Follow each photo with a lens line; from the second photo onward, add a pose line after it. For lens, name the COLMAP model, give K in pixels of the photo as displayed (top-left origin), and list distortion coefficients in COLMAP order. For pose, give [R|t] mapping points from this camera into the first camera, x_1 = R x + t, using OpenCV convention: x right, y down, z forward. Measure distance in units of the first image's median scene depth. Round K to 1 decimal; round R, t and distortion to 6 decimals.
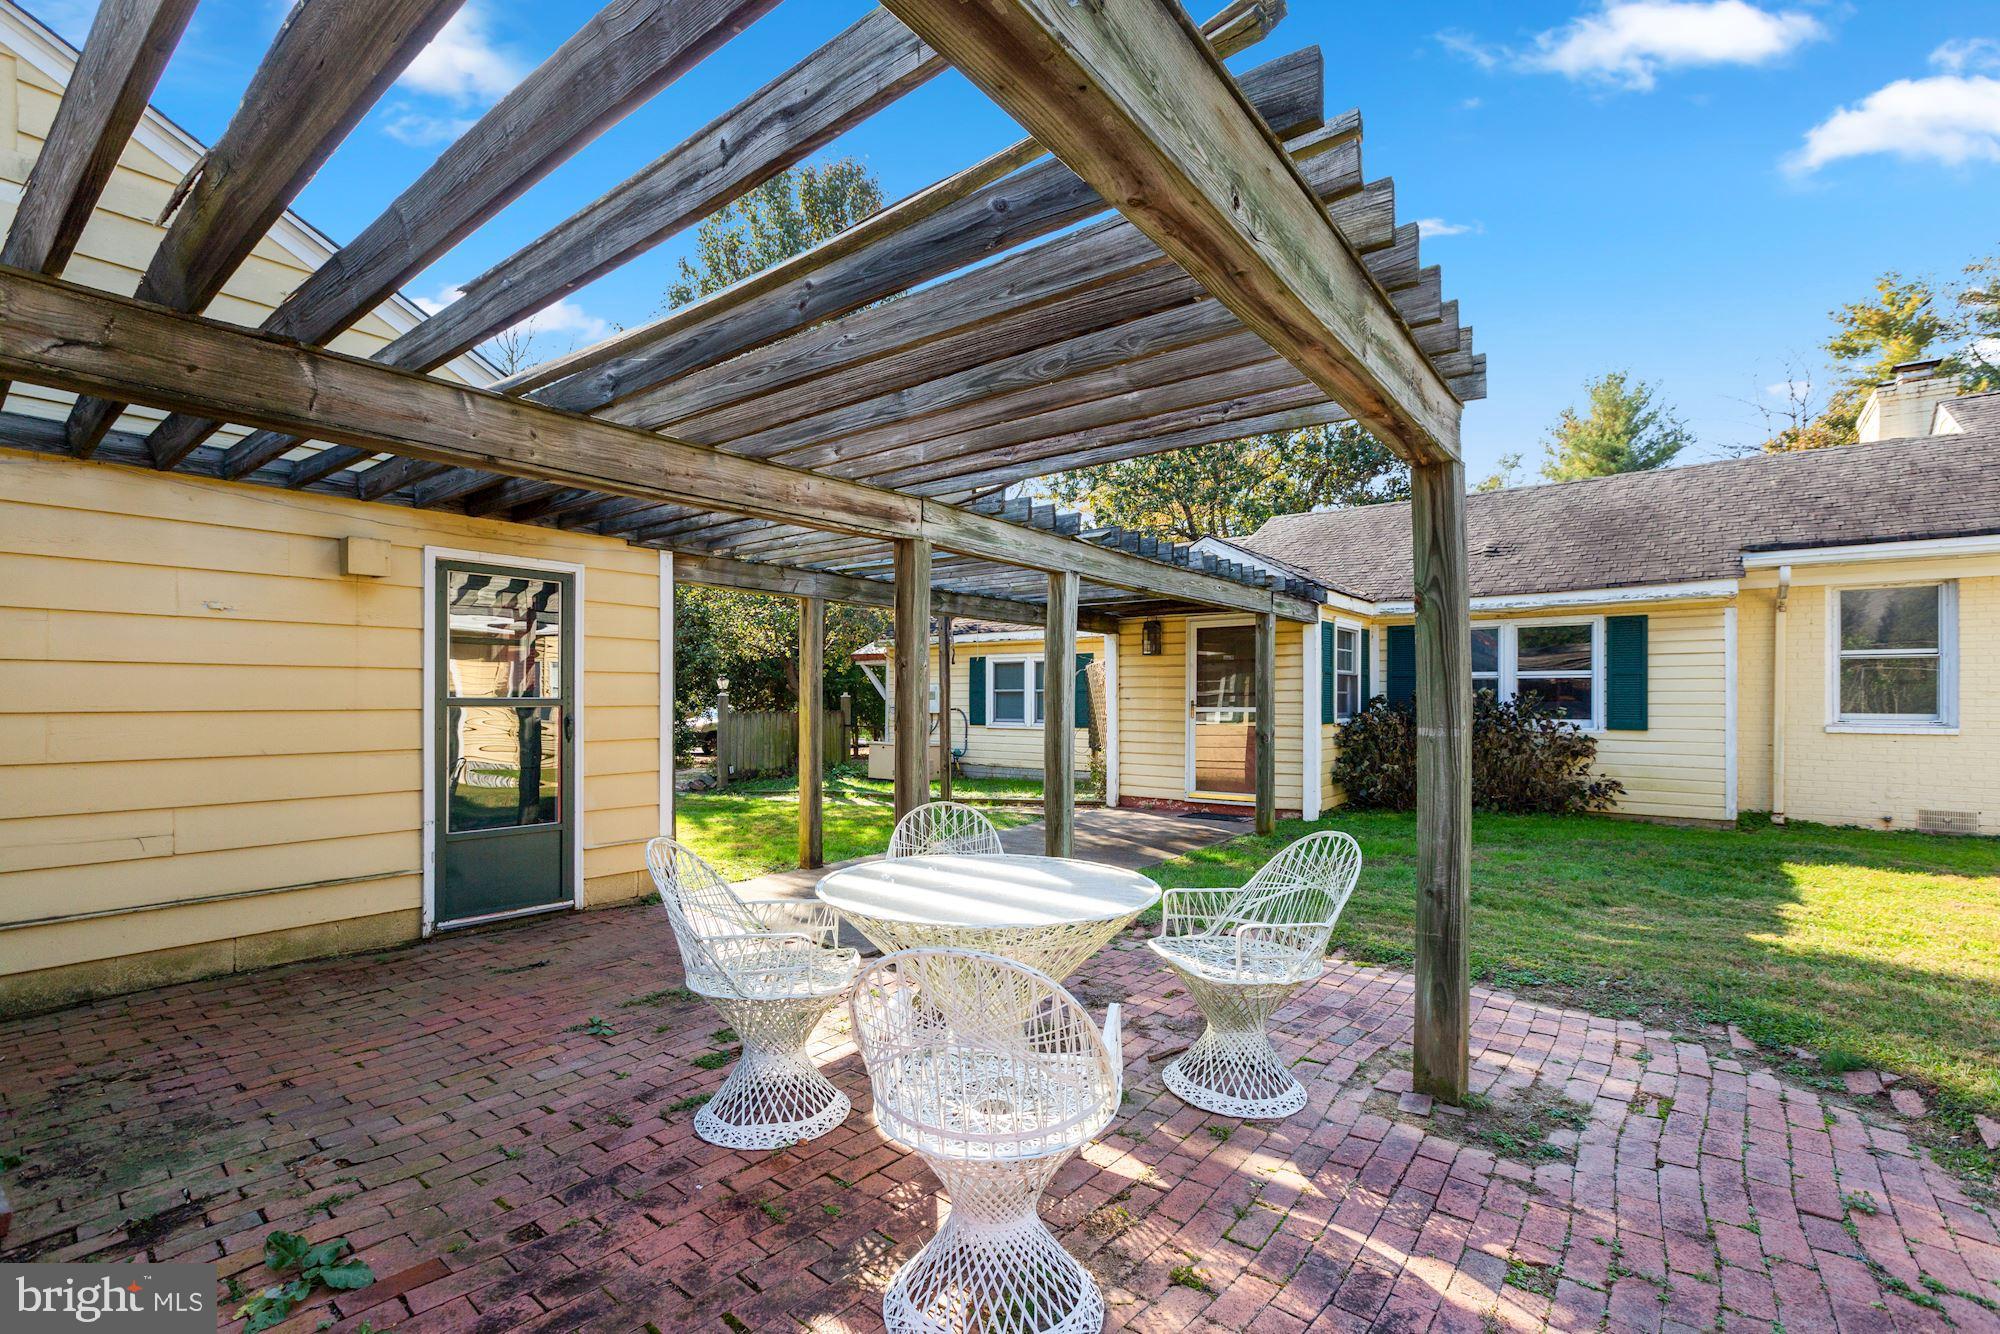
lens RADIAL K [[910.7, 0, 991.9], [0, 910.7, 681.5], [0, 0, 1]] dist [-0.023215, 0.005611]
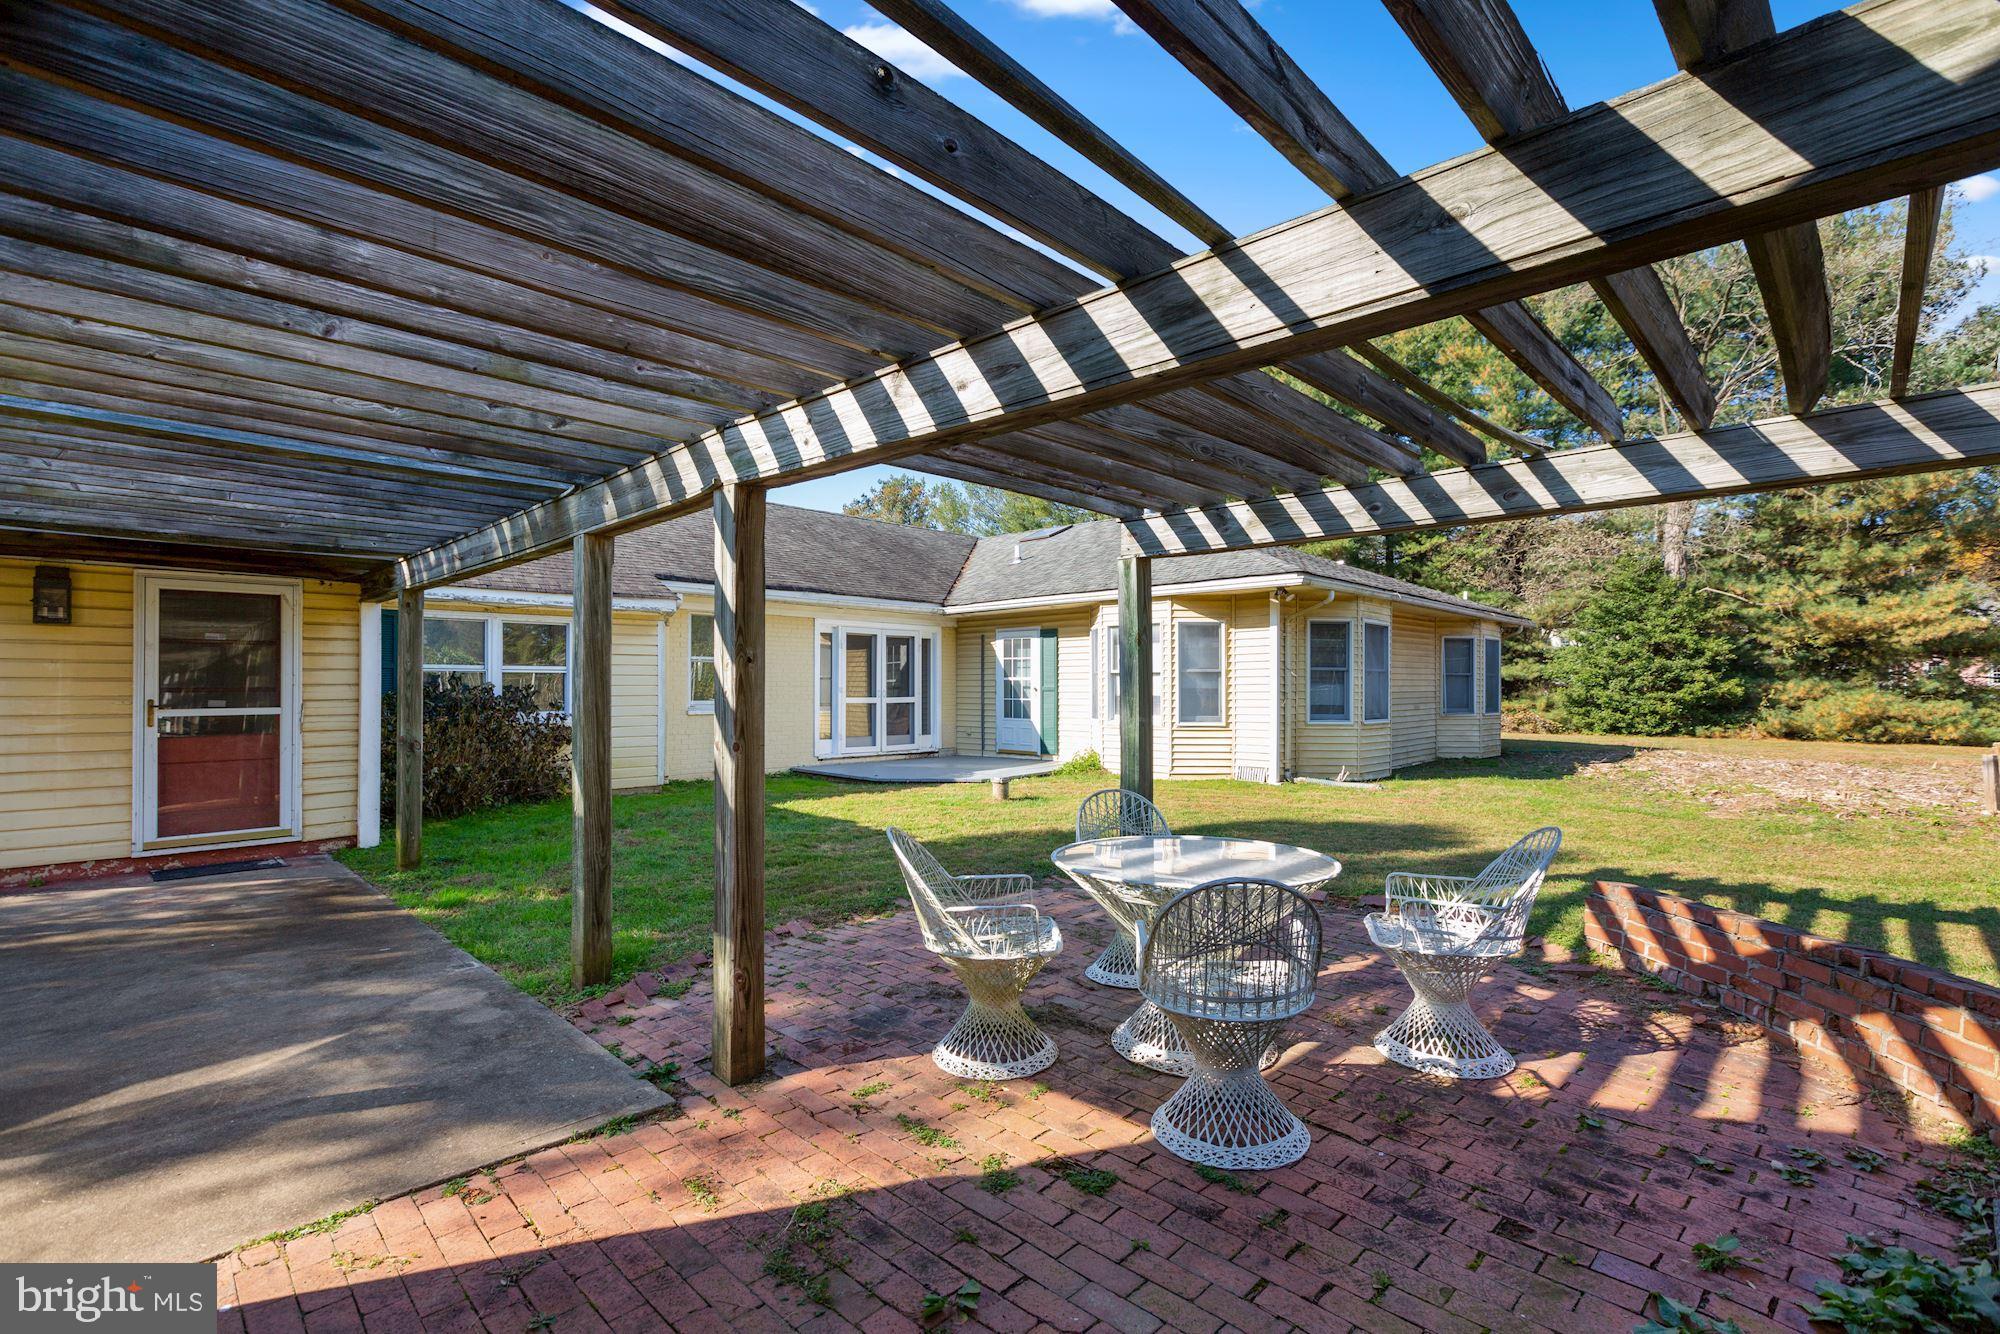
lens RADIAL K [[910.7, 0, 1006.9], [0, 910.7, 675.7], [0, 0, 1]] dist [-0.023215, 0.005611]
pose [[0.098625, 0.009735, 0.995077, -0.383889], [-0.014632, 0.999858, -0.008331, 0.000215], [-0.995017, -0.013738, 0.098754, 0.356207]]
